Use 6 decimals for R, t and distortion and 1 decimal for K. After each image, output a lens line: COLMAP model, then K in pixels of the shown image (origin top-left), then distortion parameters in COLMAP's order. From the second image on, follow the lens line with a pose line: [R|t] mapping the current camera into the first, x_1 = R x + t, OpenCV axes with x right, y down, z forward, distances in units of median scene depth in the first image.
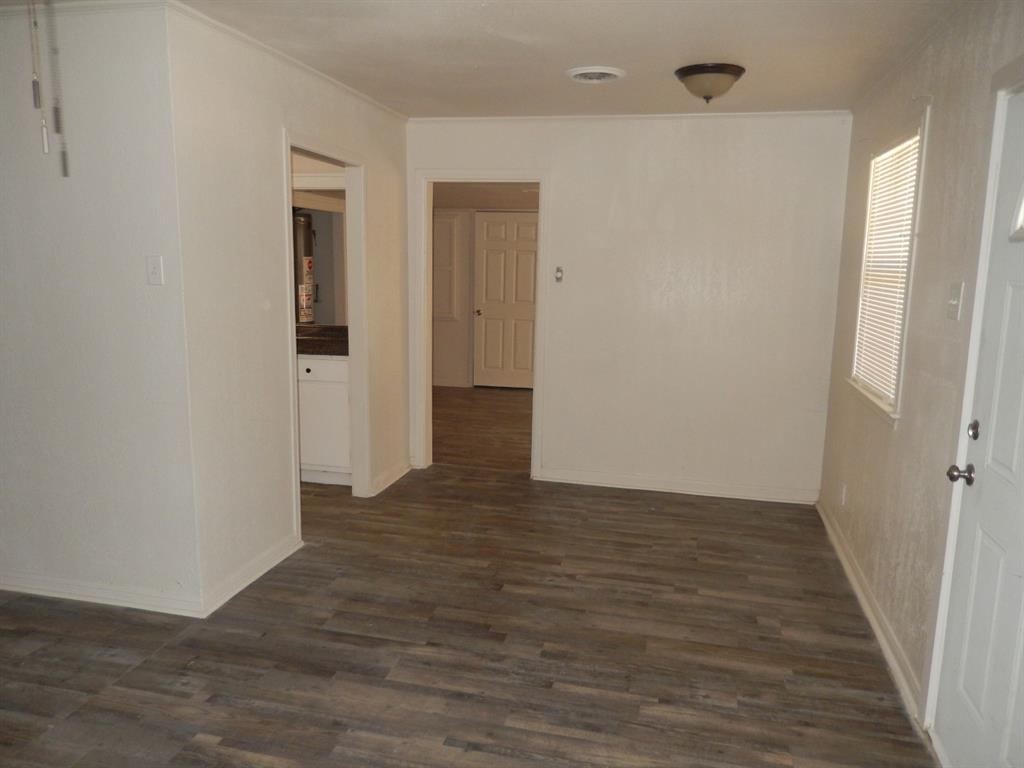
lens RADIAL K [[753.7, 0, 512.0], [0, 753.7, 383.4], [0, 0, 1]] dist [-0.011600, -0.003937]
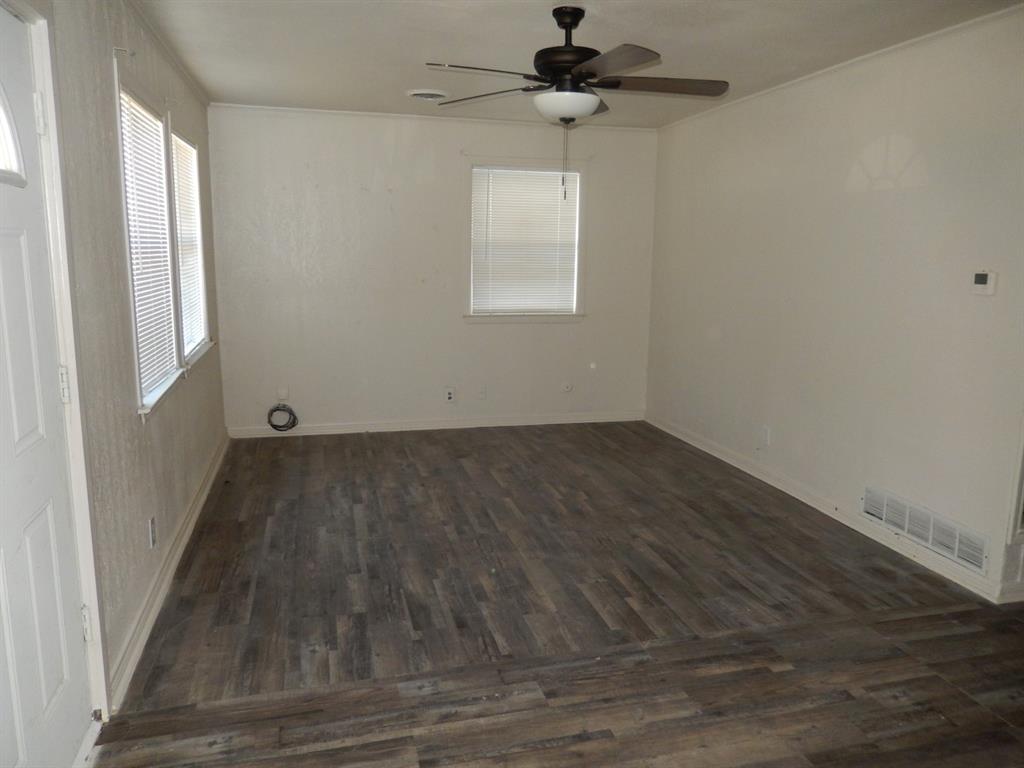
lens RADIAL K [[753.7, 0, 513.2], [0, 753.7, 383.3], [0, 0, 1]] dist [-0.011600, -0.003937]
pose [[-0.883687, 0.056048, -0.464711, 0.433752], [-0.102578, 0.945483, 0.309094, -0.228574], [0.456700, 0.320811, -0.829762, 1.550550]]
